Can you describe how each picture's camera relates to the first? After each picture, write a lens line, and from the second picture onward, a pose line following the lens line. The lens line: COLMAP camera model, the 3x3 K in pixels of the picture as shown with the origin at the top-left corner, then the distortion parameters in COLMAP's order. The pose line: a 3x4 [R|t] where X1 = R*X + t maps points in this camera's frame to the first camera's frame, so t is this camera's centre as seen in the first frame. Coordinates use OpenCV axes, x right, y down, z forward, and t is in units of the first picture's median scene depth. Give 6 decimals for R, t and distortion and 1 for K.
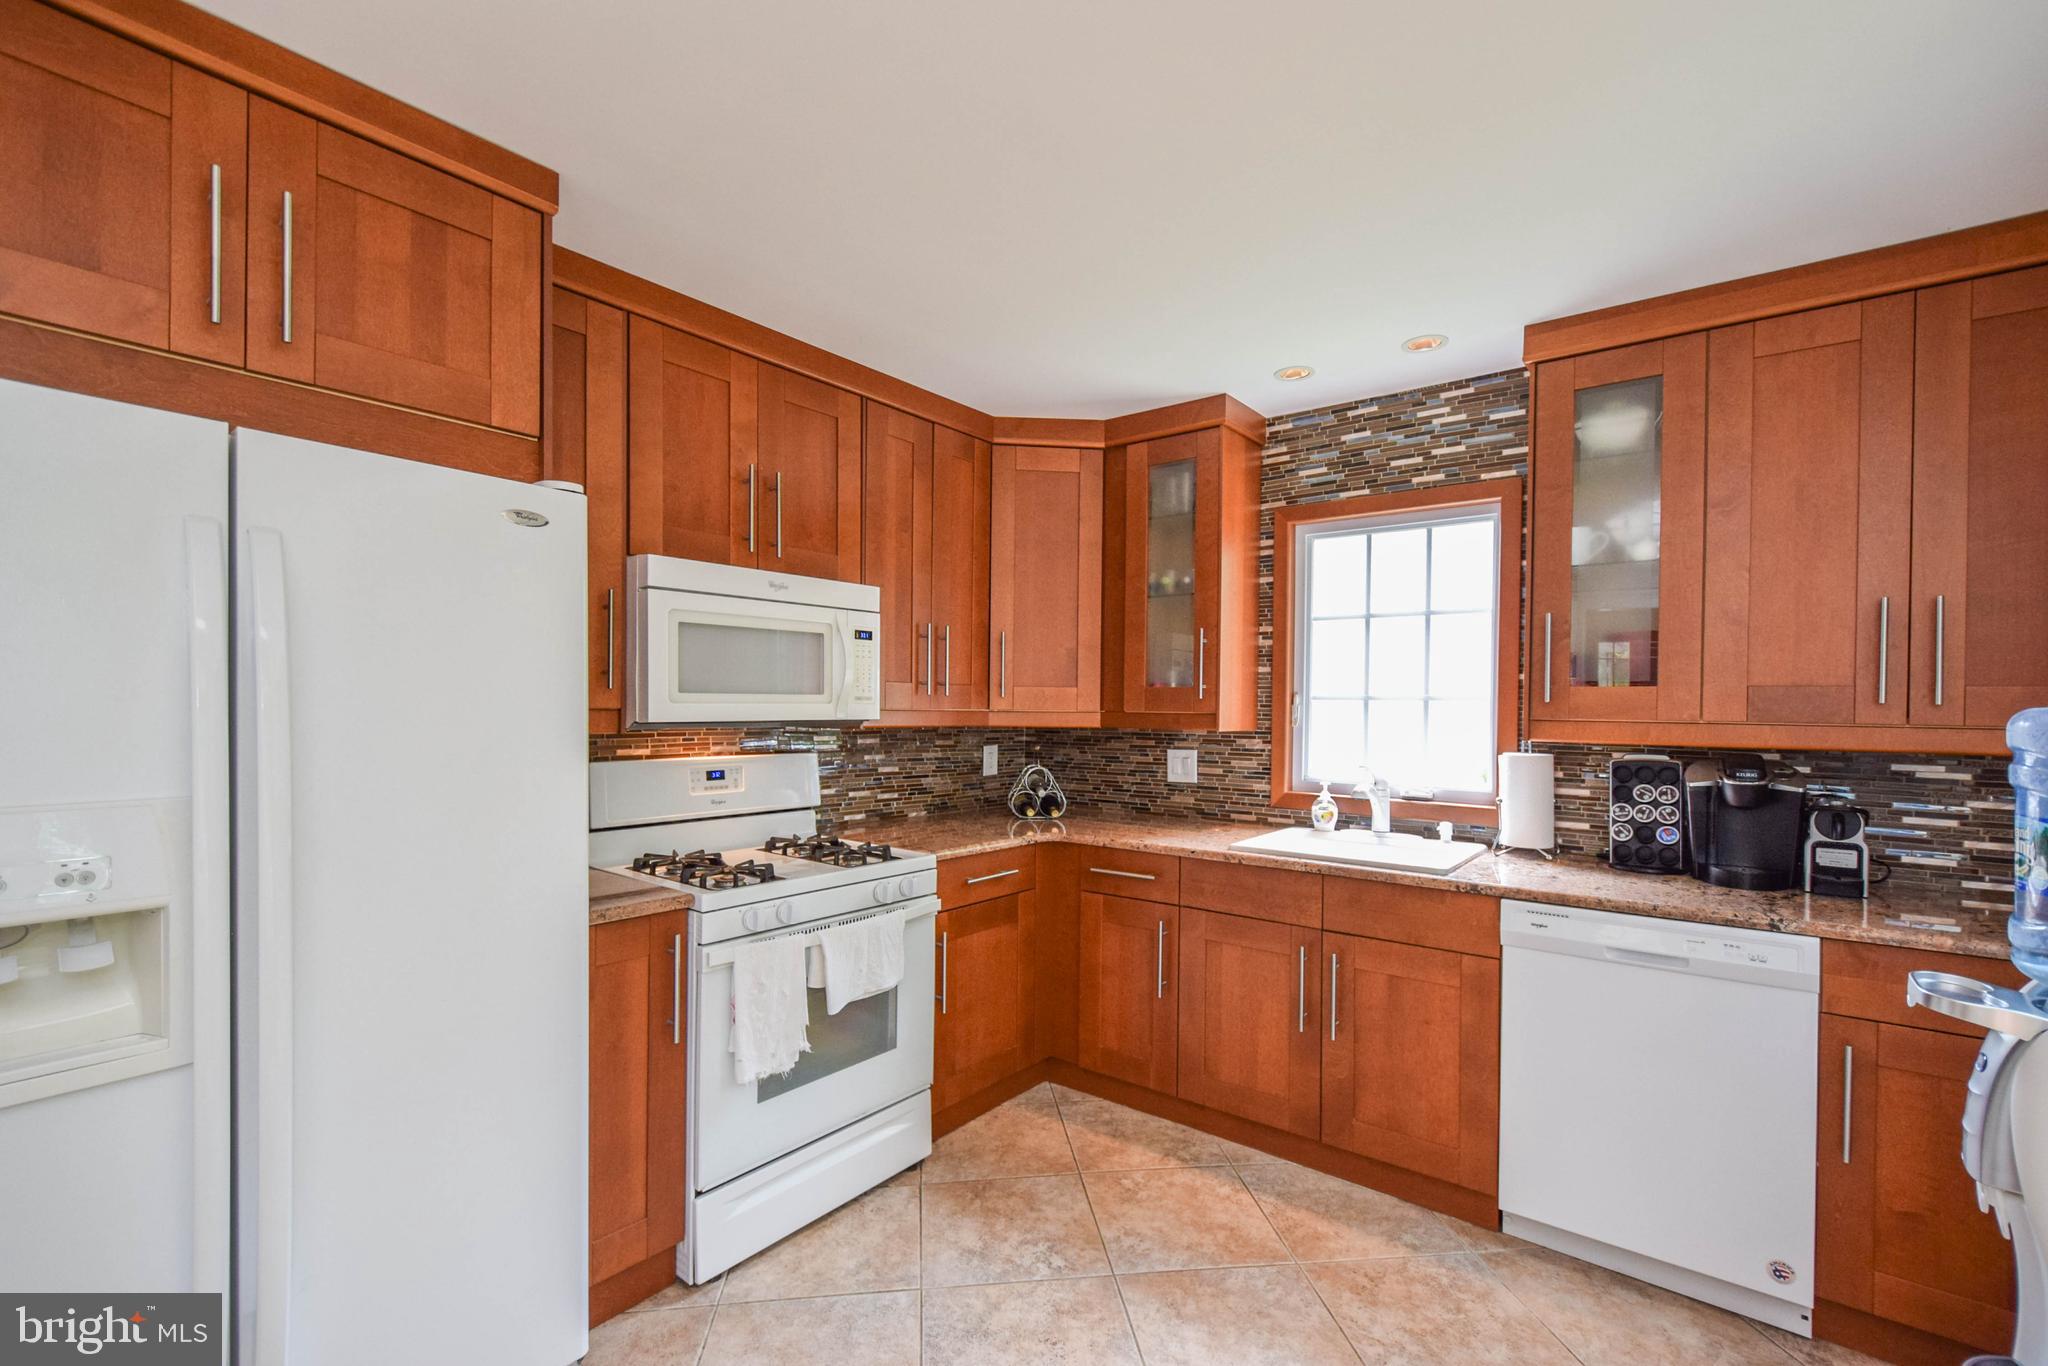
lens RADIAL K [[889.1, 0, 1024.9], [0, 889.1, 711.3], [0, 0, 1]] dist [0.019897, -0.014800]
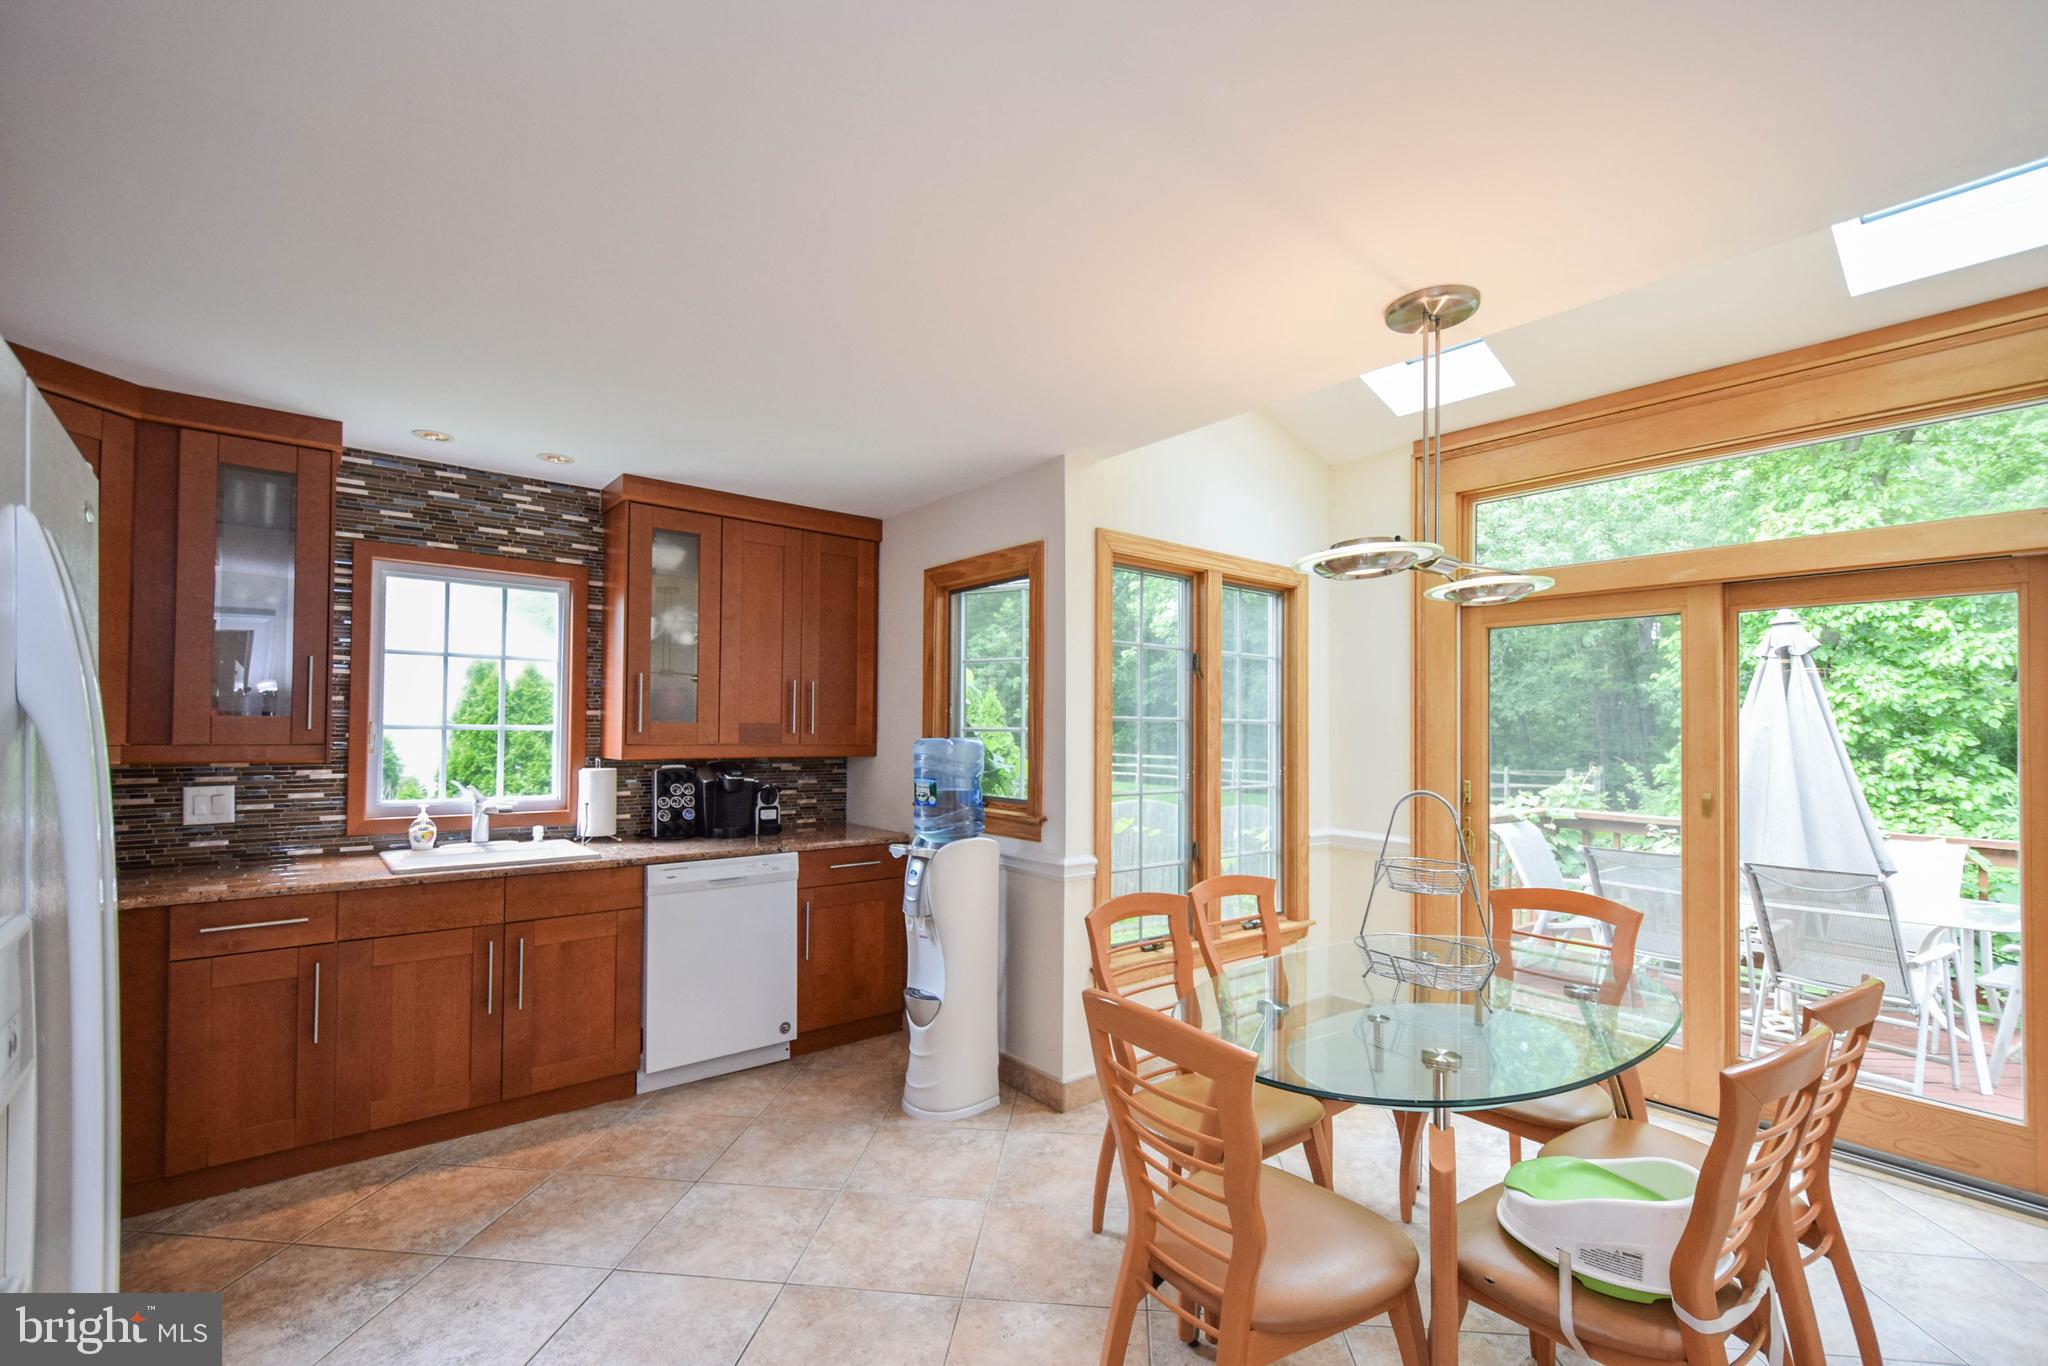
lens RADIAL K [[889.1, 0, 1024.9], [0, 889.1, 711.3], [0, 0, 1]] dist [0.019897, -0.014800]
pose [[0.214169, 0.014200, 0.976693, -0.654131], [0.001050, 0.999890, -0.014767, -0.020799], [-0.976796, 0.004188, 0.214130, 0.051597]]
